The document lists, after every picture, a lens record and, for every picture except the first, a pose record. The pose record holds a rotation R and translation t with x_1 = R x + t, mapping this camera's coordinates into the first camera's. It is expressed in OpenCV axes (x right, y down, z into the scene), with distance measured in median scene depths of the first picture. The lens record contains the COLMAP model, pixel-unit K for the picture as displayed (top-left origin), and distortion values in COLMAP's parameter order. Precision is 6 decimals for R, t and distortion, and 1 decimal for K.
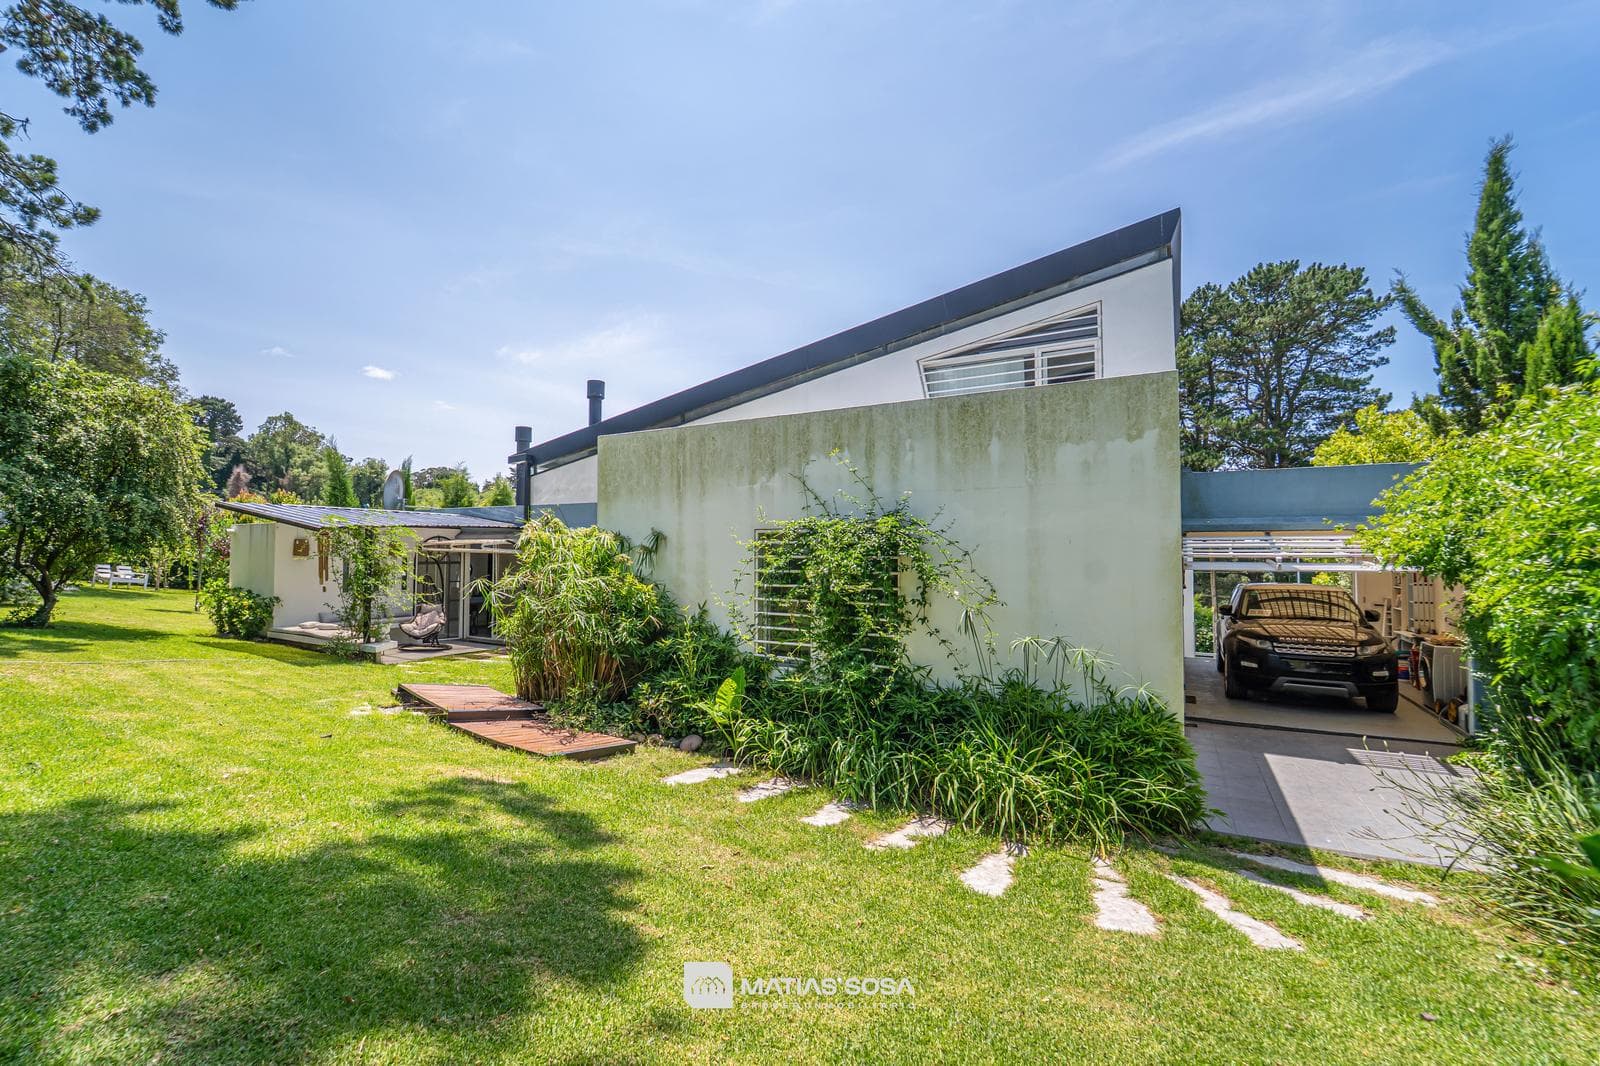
lens RADIAL K [[659.1, 0, 816.1], [0, 659.1, 522.4], [0, 0, 1]] dist [-0.001982, -0.000472]
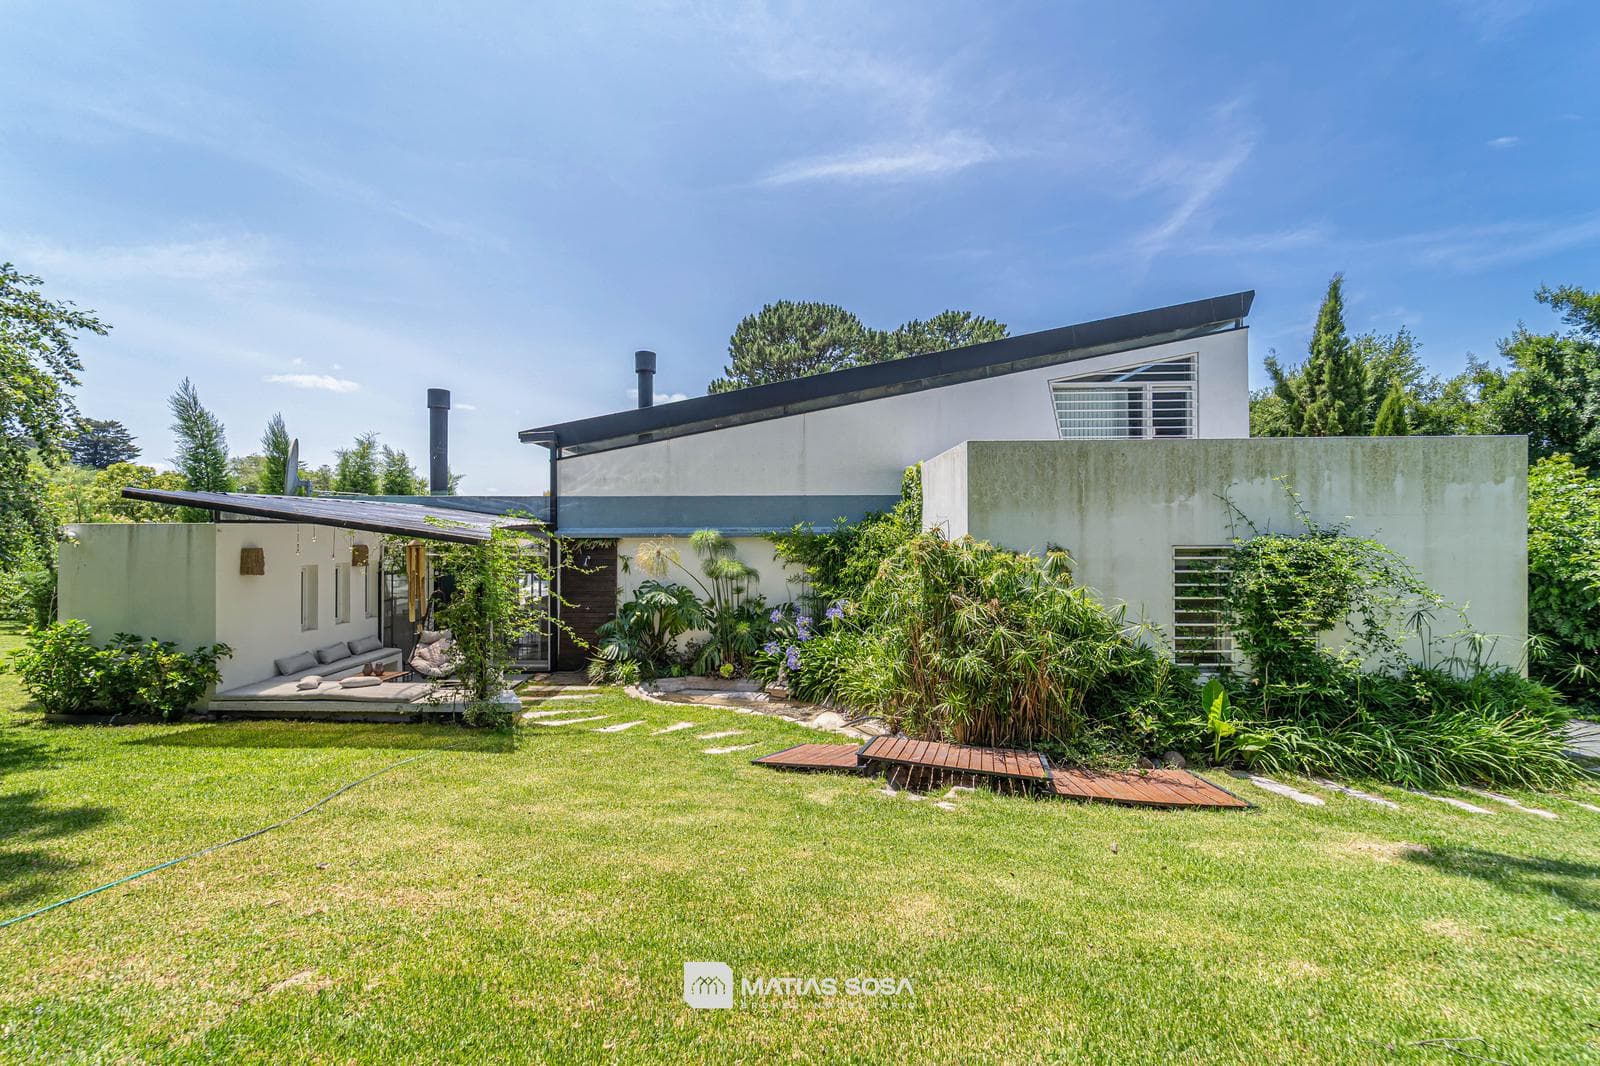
lens RADIAL K [[657.6, 0, 800.0], [0, 657.6, 533.0], [0, 0, 1]] dist [0.010817, -0.000108]
pose [[0.881290, 0.000907, 0.472575, -1.134443], [-0.015630, 0.999507, 0.027230, -0.029283], [-0.472317, -0.031383, 0.880870, 0.364089]]
